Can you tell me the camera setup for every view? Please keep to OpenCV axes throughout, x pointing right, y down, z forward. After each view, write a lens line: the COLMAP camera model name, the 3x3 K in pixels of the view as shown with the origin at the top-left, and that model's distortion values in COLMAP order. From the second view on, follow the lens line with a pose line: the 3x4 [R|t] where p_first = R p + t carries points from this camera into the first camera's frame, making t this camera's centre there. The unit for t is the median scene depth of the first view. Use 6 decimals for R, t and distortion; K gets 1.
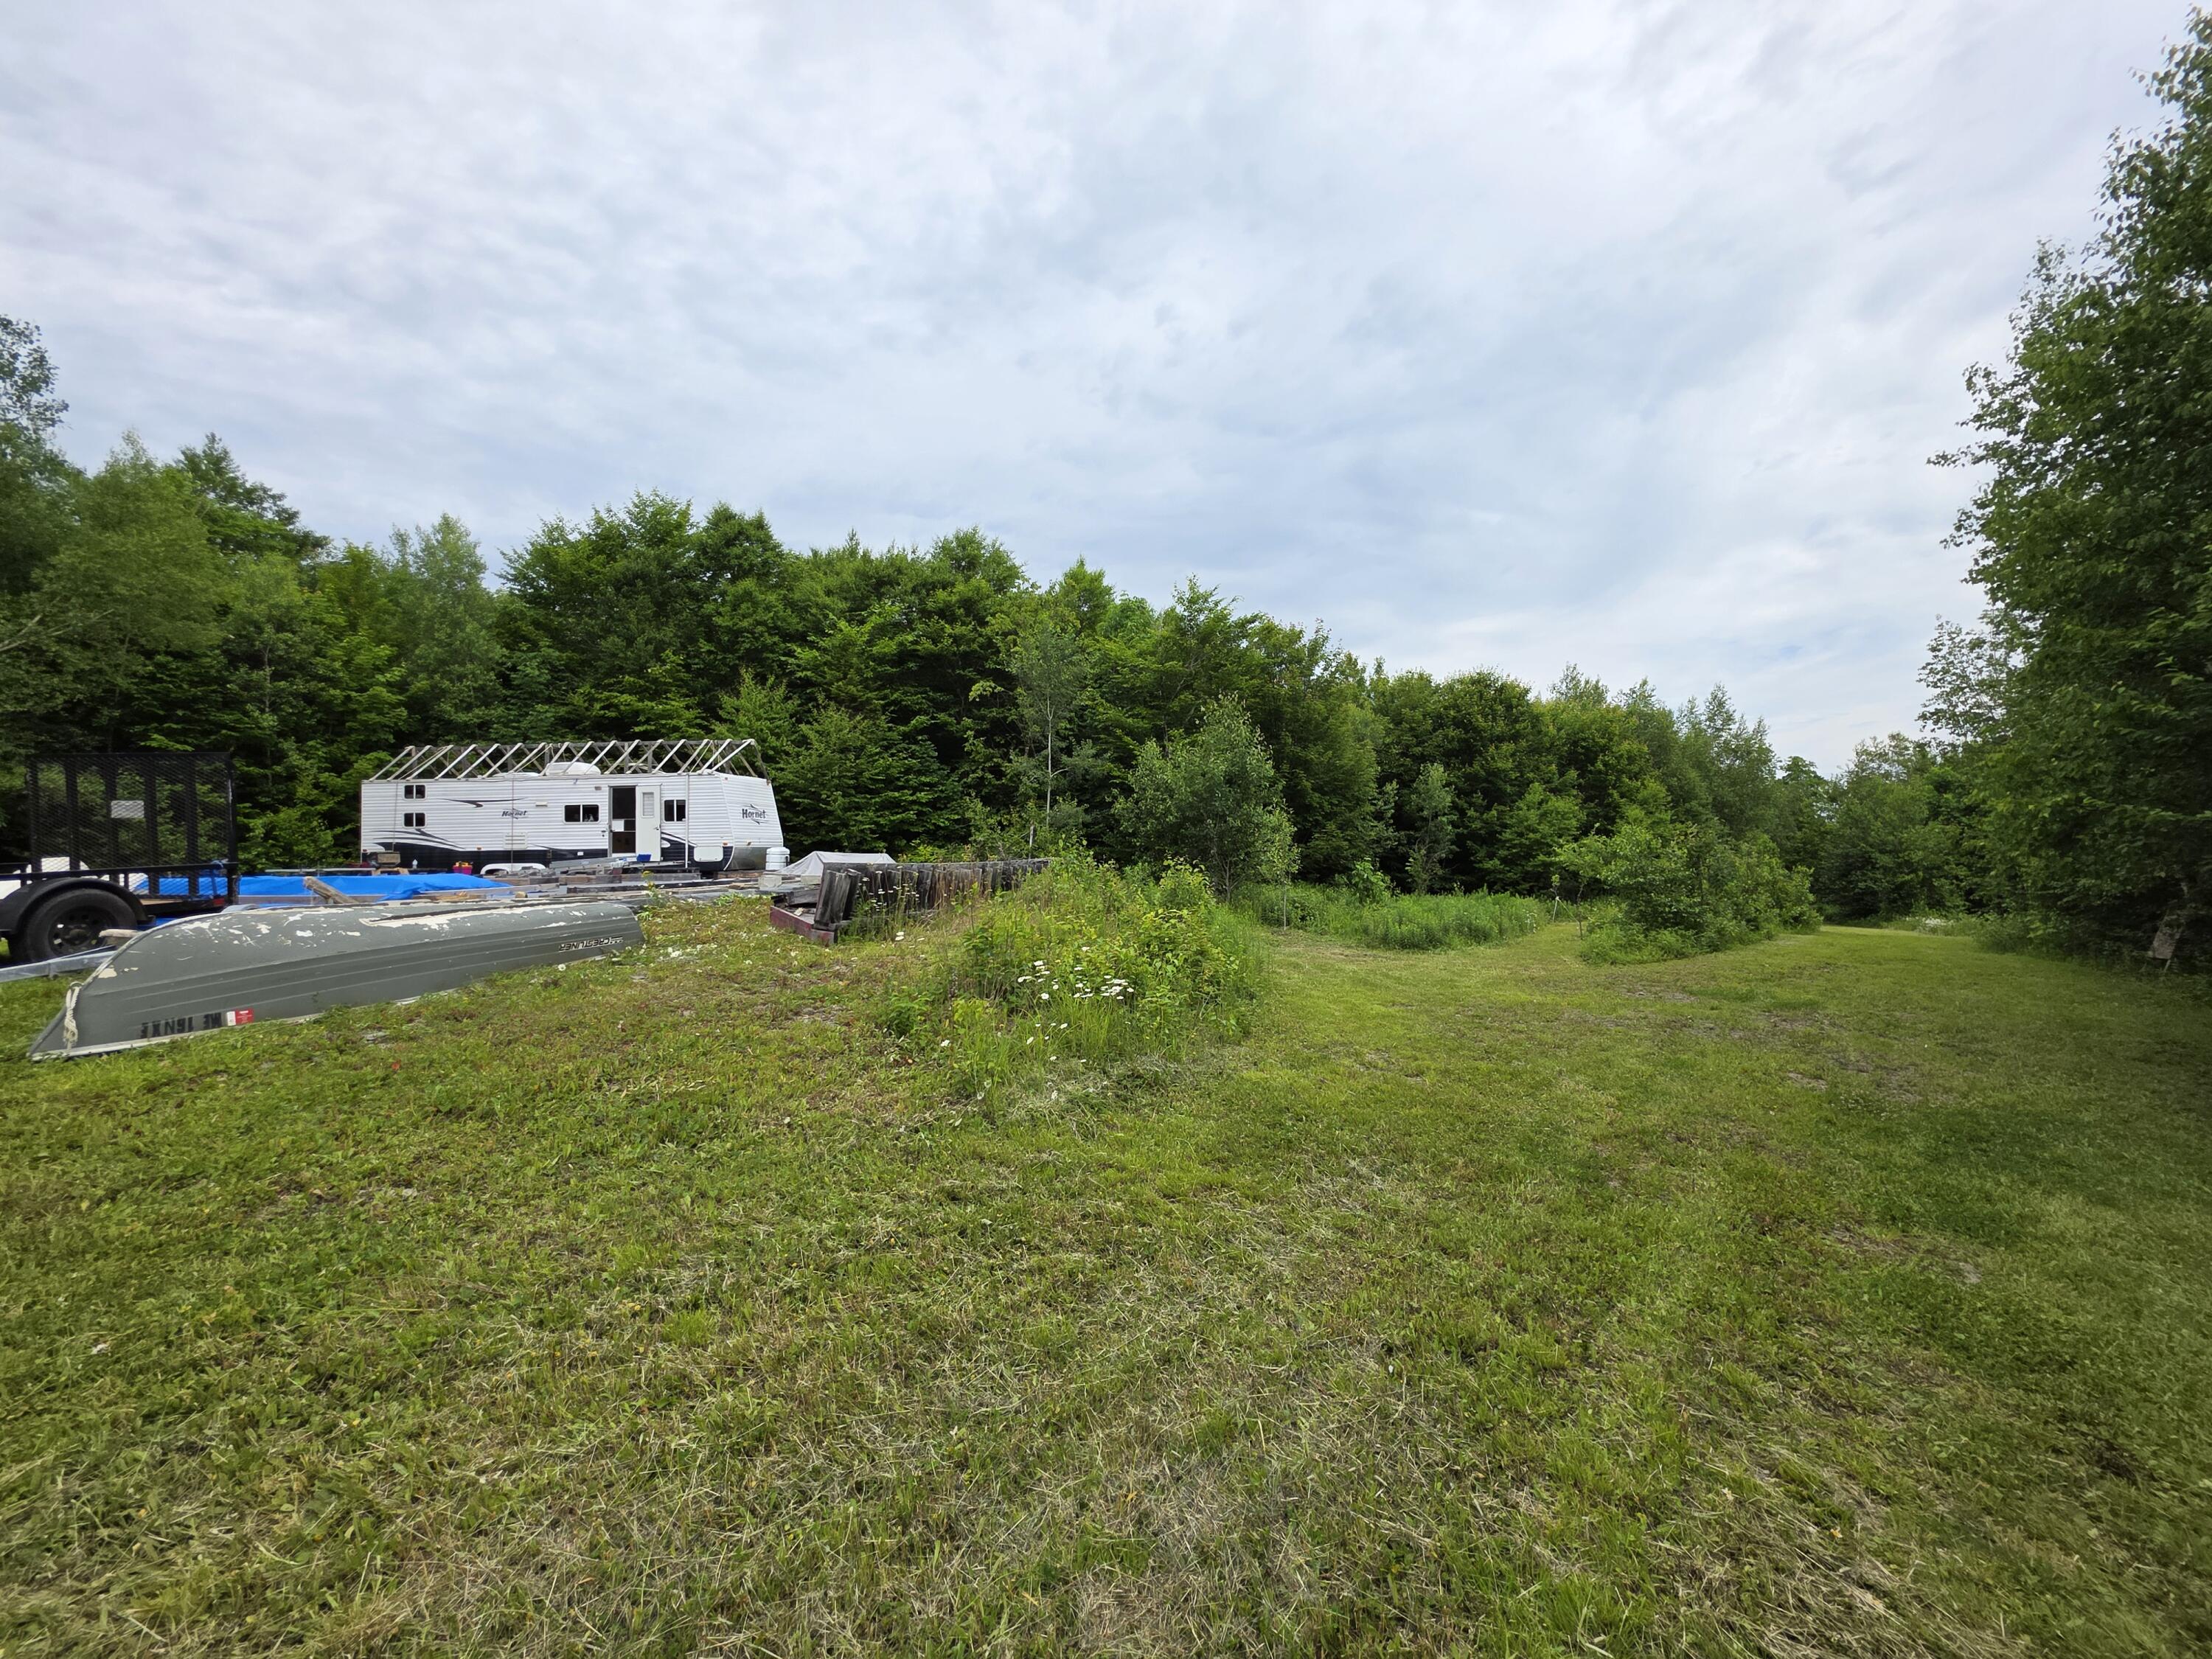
lens RADIAL K [[866.9, 0, 1120.8], [0, 866.9, 829.4], [0, 0, 1]] dist [-0.000289, 0.000007]
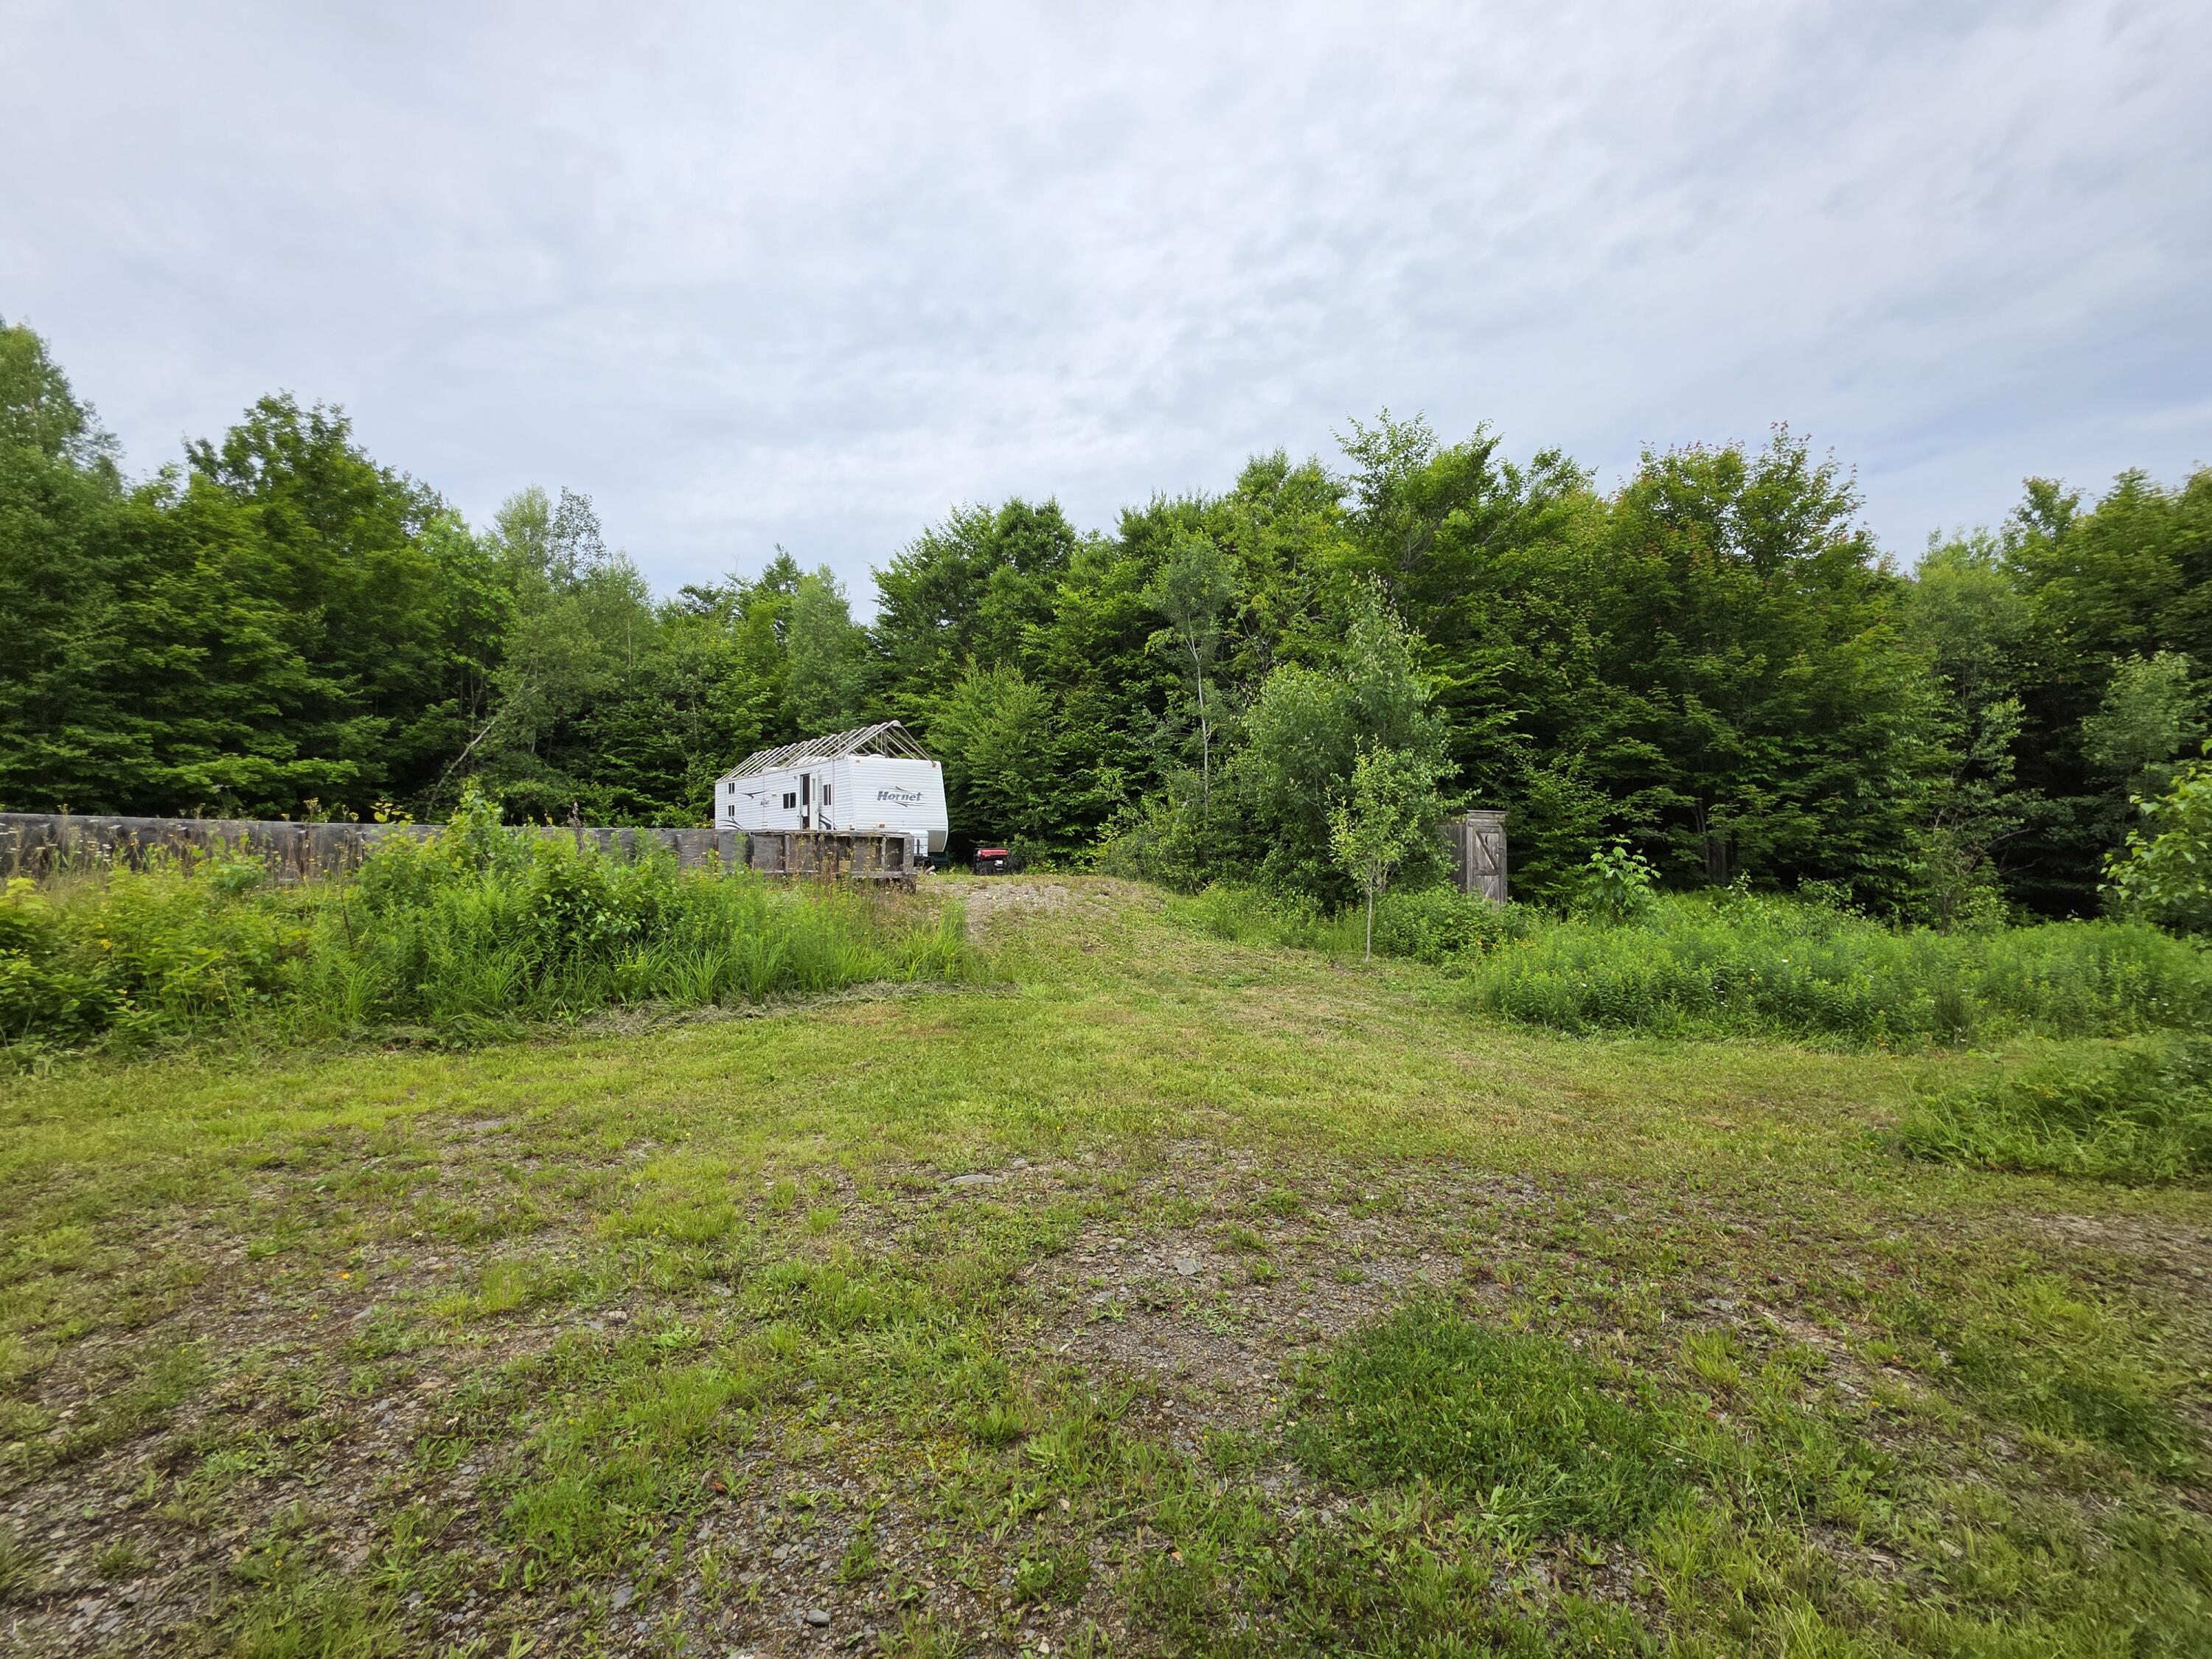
lens RADIAL K [[882.1, 0, 1111.3], [0, 882.1, 821.2], [0, 0, 1]] dist [-0.000137, 0.000014]
pose [[0.742856, -0.018694, -0.669190, 0.320301], [0.012487, 0.999823, -0.014069, 0.019826], [0.669335, 0.002095, 0.742958, 0.322779]]
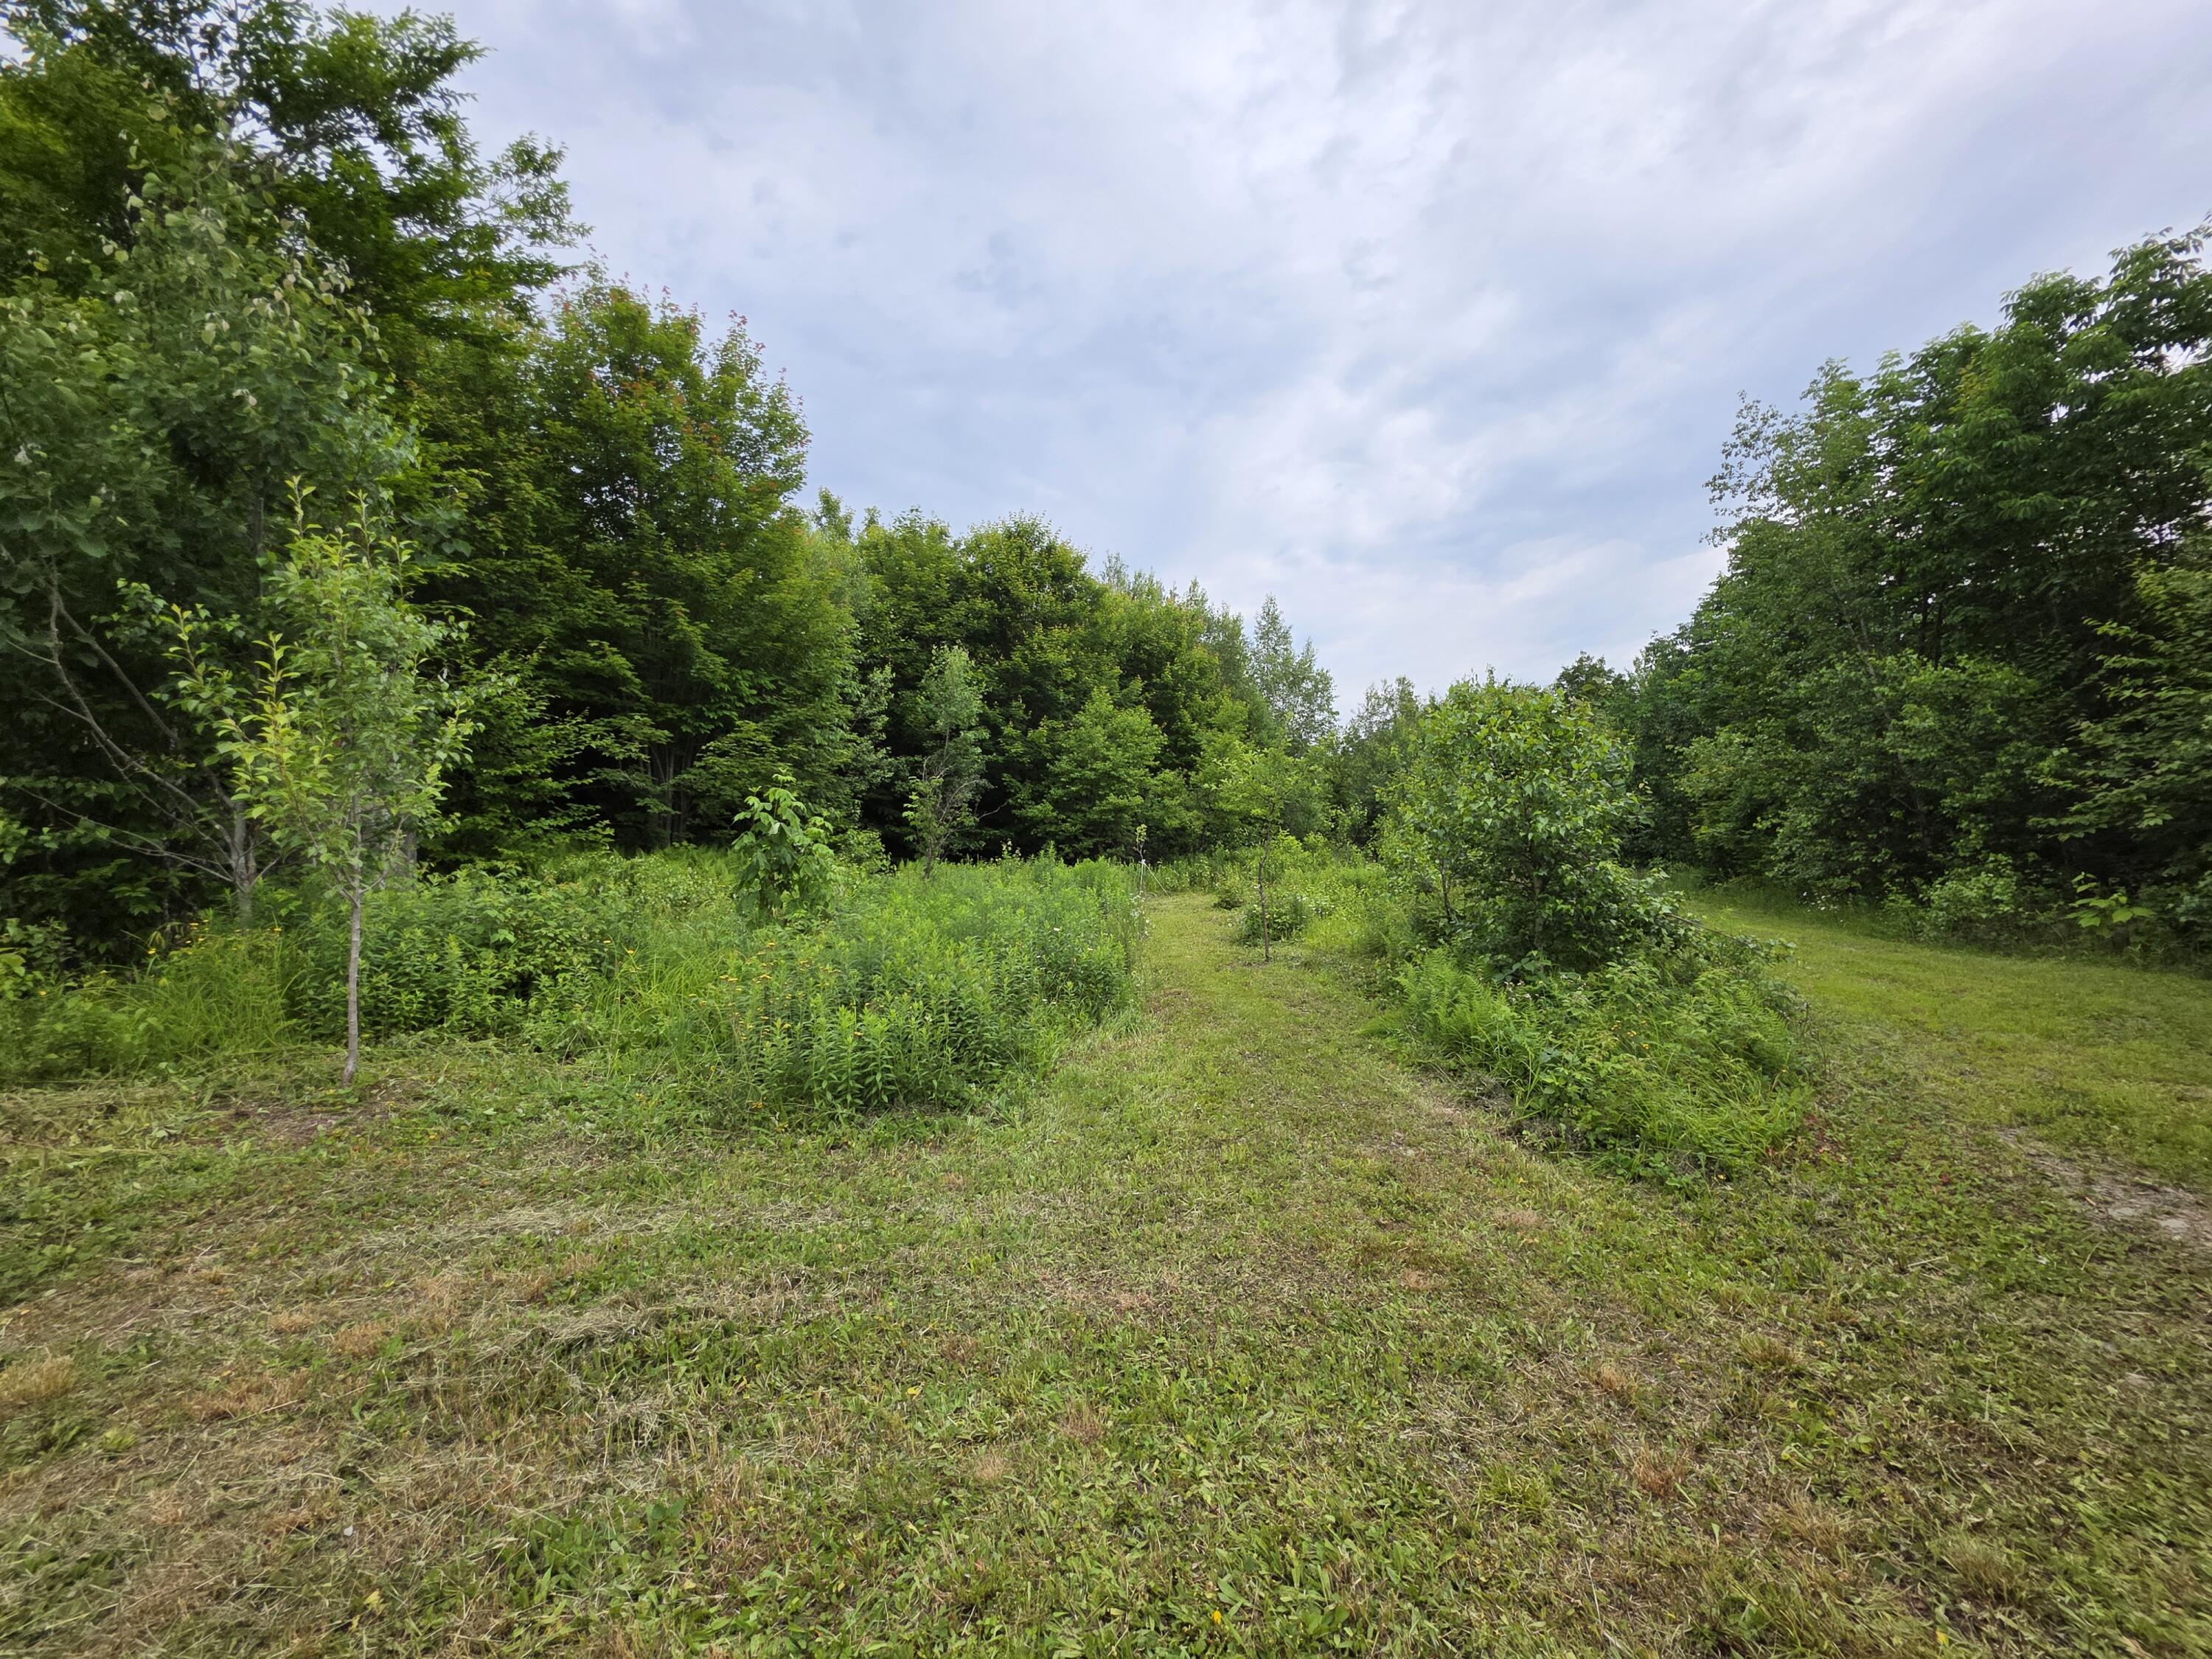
lens RADIAL K [[878.2, 0, 1128.7], [0, 878.2, 817.4], [0, 0, 1]] dist [-0.026111, 0.000000]
pose [[0.849934, -0.009311, 0.526808, 0.173181], [-0.008778, 0.999455, 0.031827, 0.029127], [-0.526817, -0.031675, 0.849389, 0.503266]]
